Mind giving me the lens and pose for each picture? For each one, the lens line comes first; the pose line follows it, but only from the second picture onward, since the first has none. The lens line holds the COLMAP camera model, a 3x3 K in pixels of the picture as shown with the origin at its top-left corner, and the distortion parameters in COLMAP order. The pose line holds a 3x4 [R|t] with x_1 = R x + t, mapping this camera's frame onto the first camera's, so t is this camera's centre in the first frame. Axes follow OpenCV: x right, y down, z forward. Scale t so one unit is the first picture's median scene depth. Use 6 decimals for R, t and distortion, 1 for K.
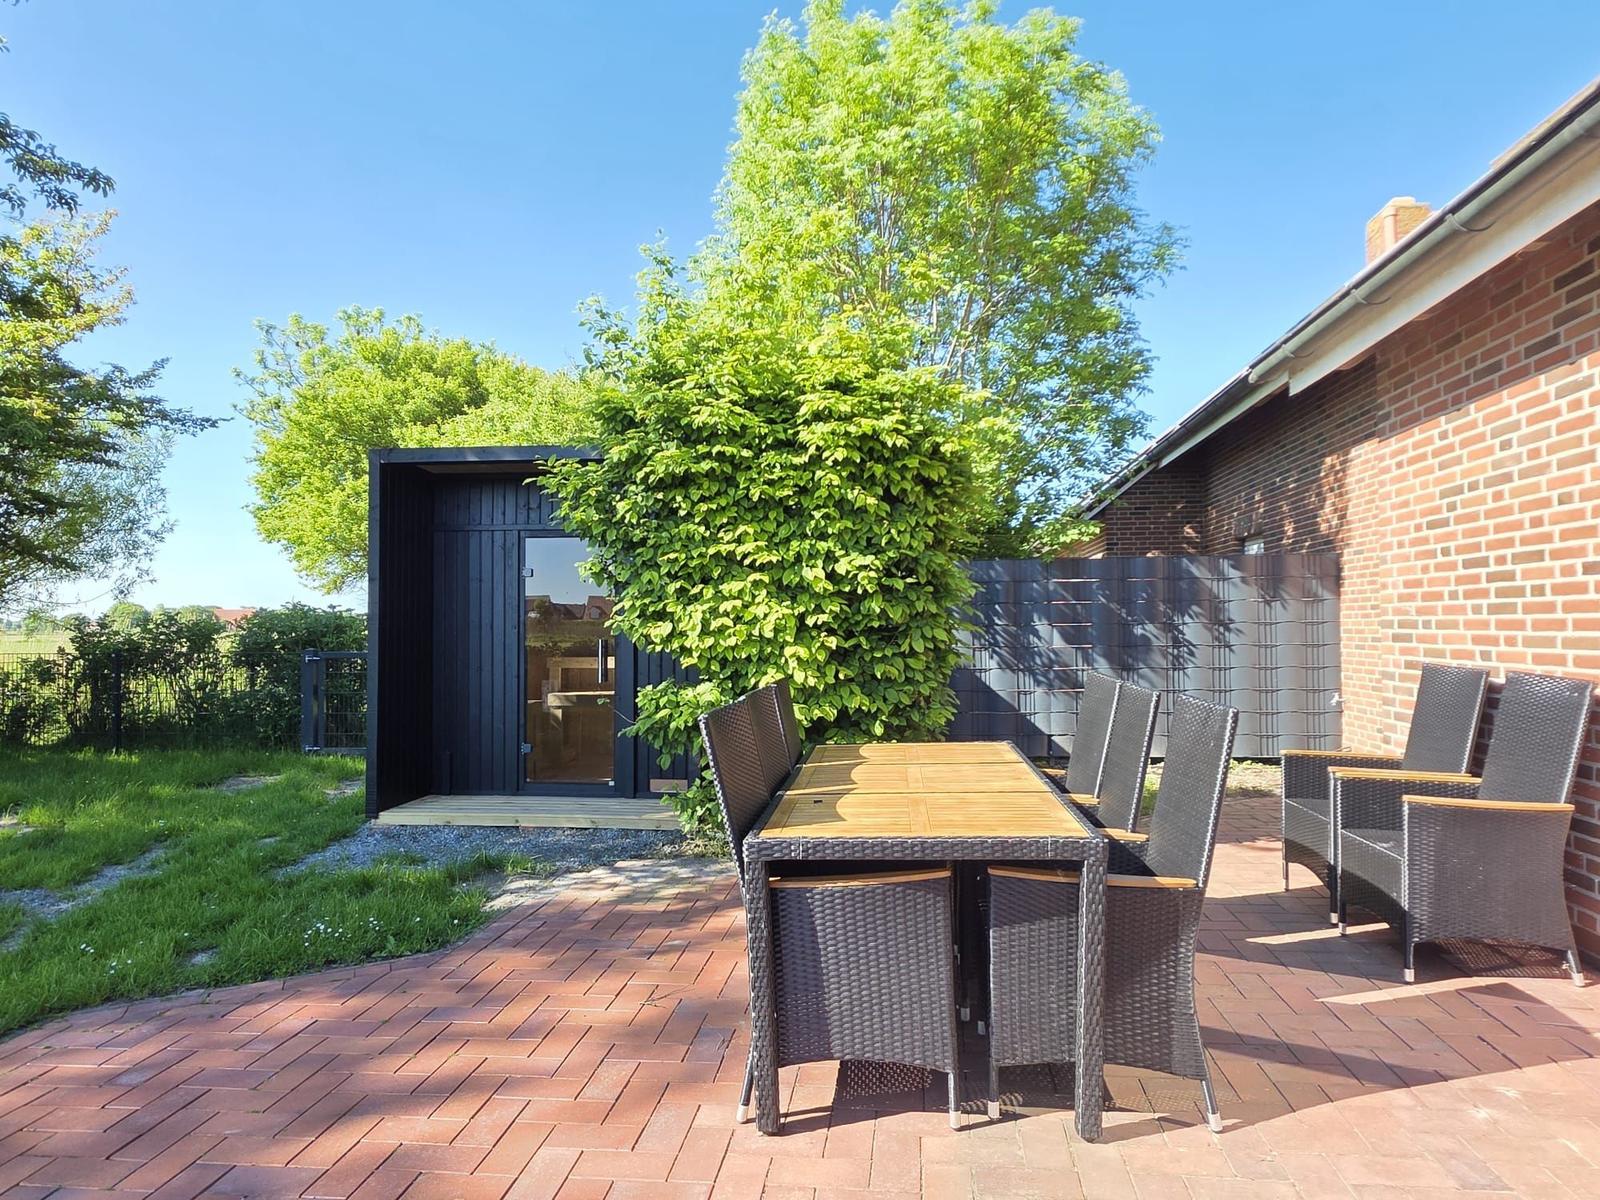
lens RADIAL K [[986.2, 0, 840.2], [0, 986.2, 604.5], [0, 0, 1]] dist [-0.004189, -0.002616]
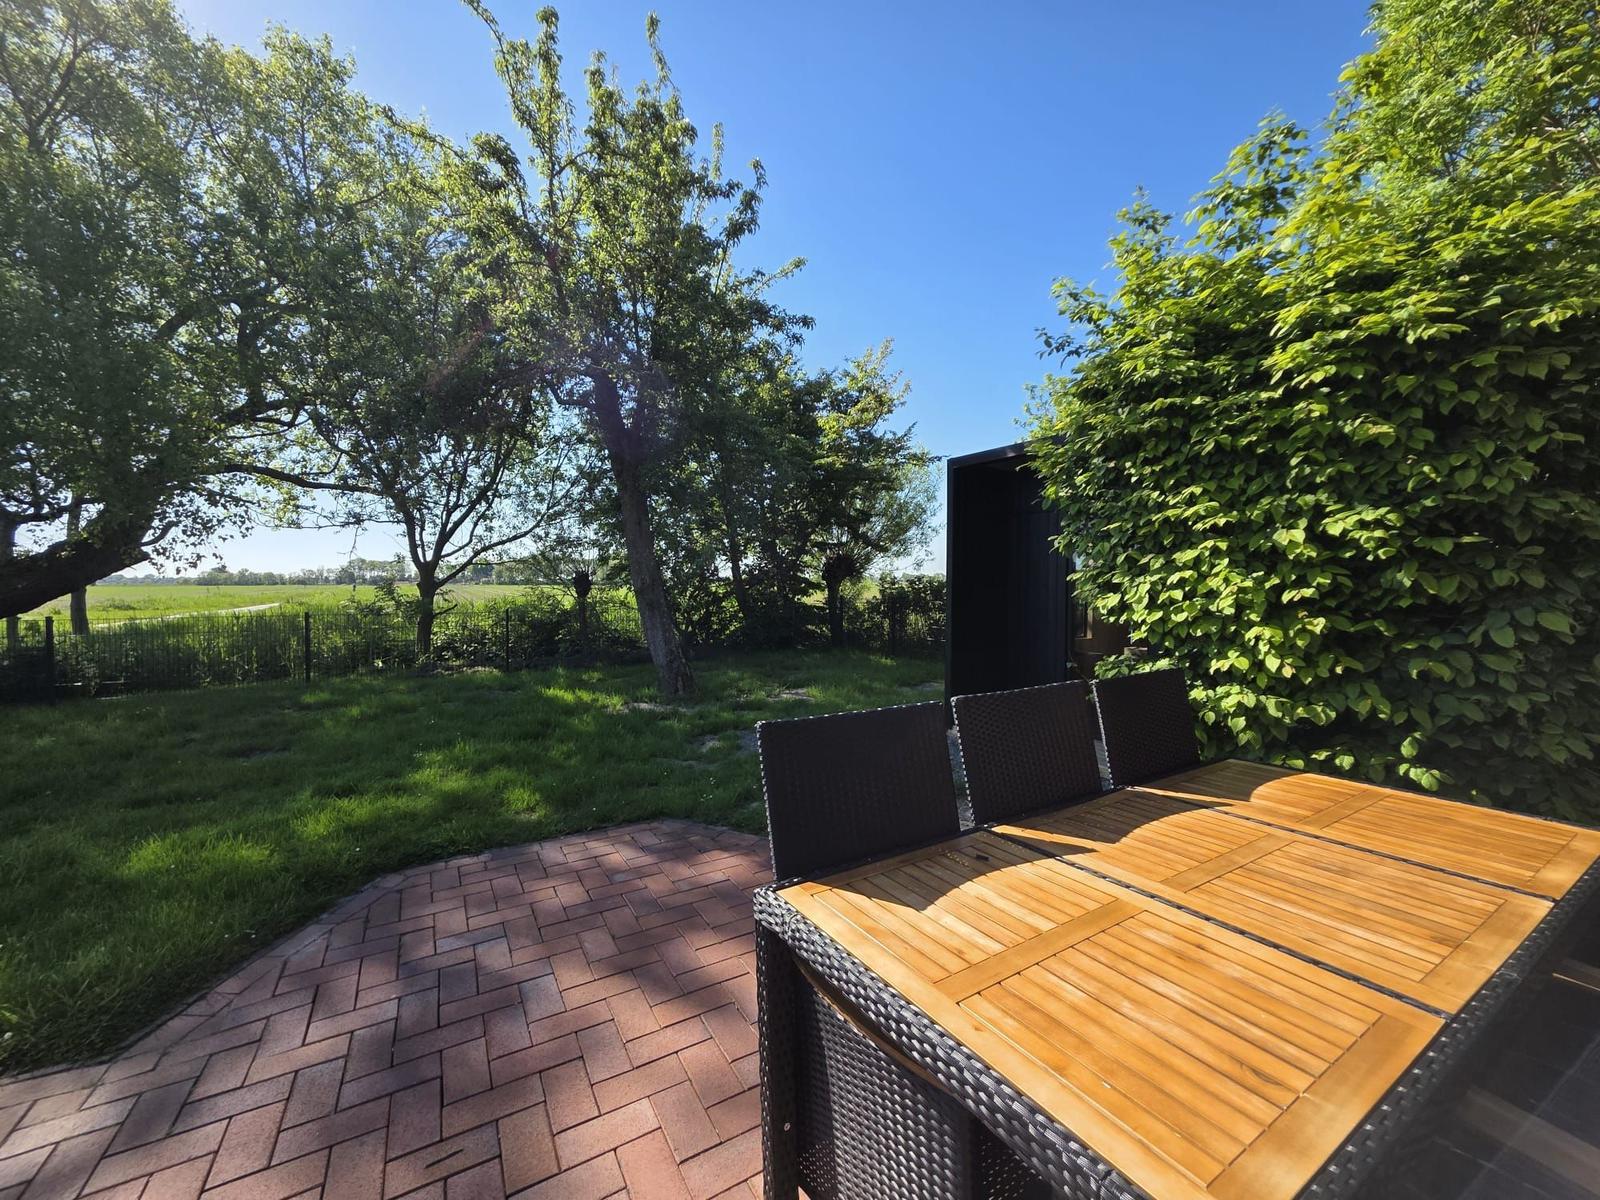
lens RADIAL K [[649.7, 0, 806.3], [0, 649.7, 594.7], [0, 0, 1]] dist [0.001897, -0.000631]
pose [[0.564577, 0.025648, -0.824982, 0.180187], [0.012351, 0.999143, 0.039515, -0.009981], [0.825288, -0.032499, 0.563776, 0.378009]]
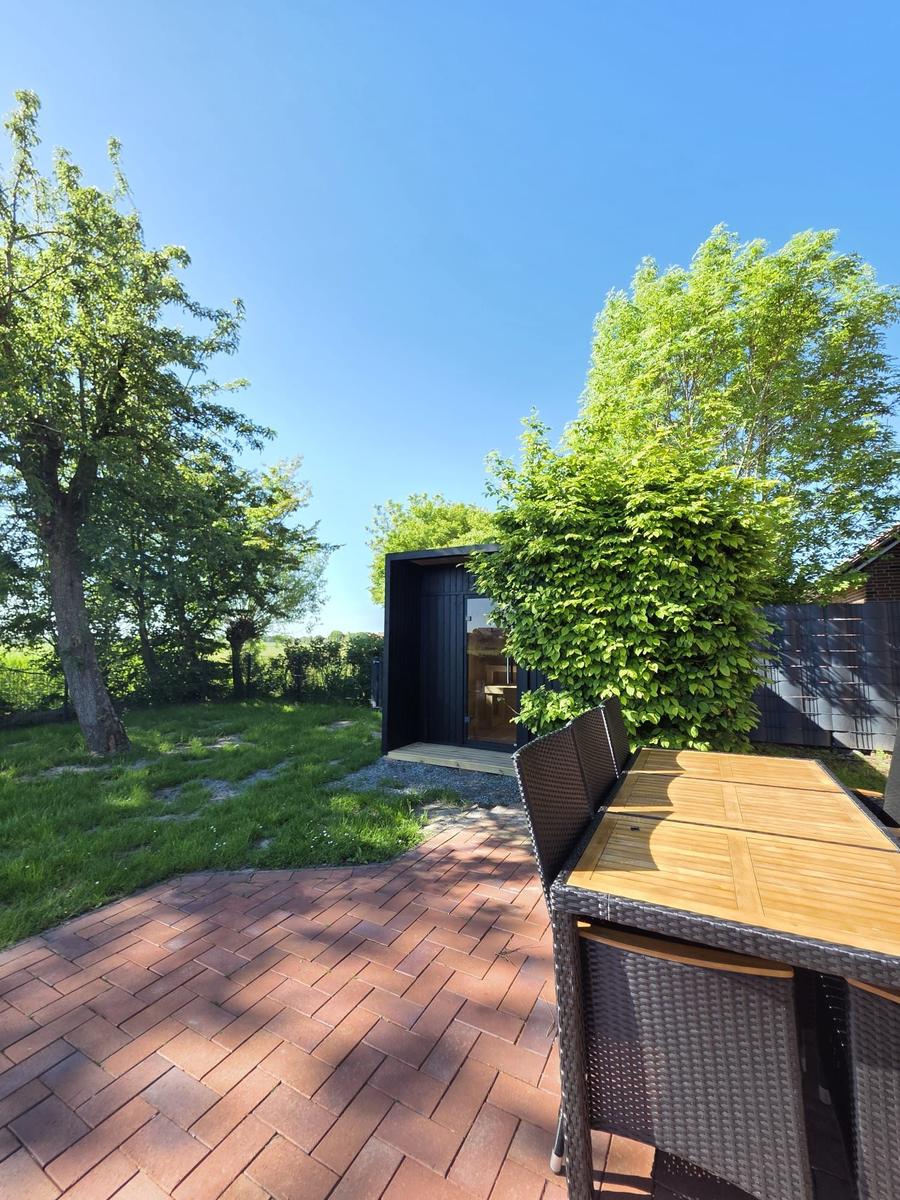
lens RADIAL K [[487.3, 0, 450.0], [0, 487.3, 600.0], [0, 0, 1]] dist [0.001897, -0.000631]
pose [[0.912969, -0.024663, -0.407283, 0.010370], [-0.000896, 0.998048, -0.062446, -0.013358], [0.408028, 0.057376, 0.911165, 0.242618]]
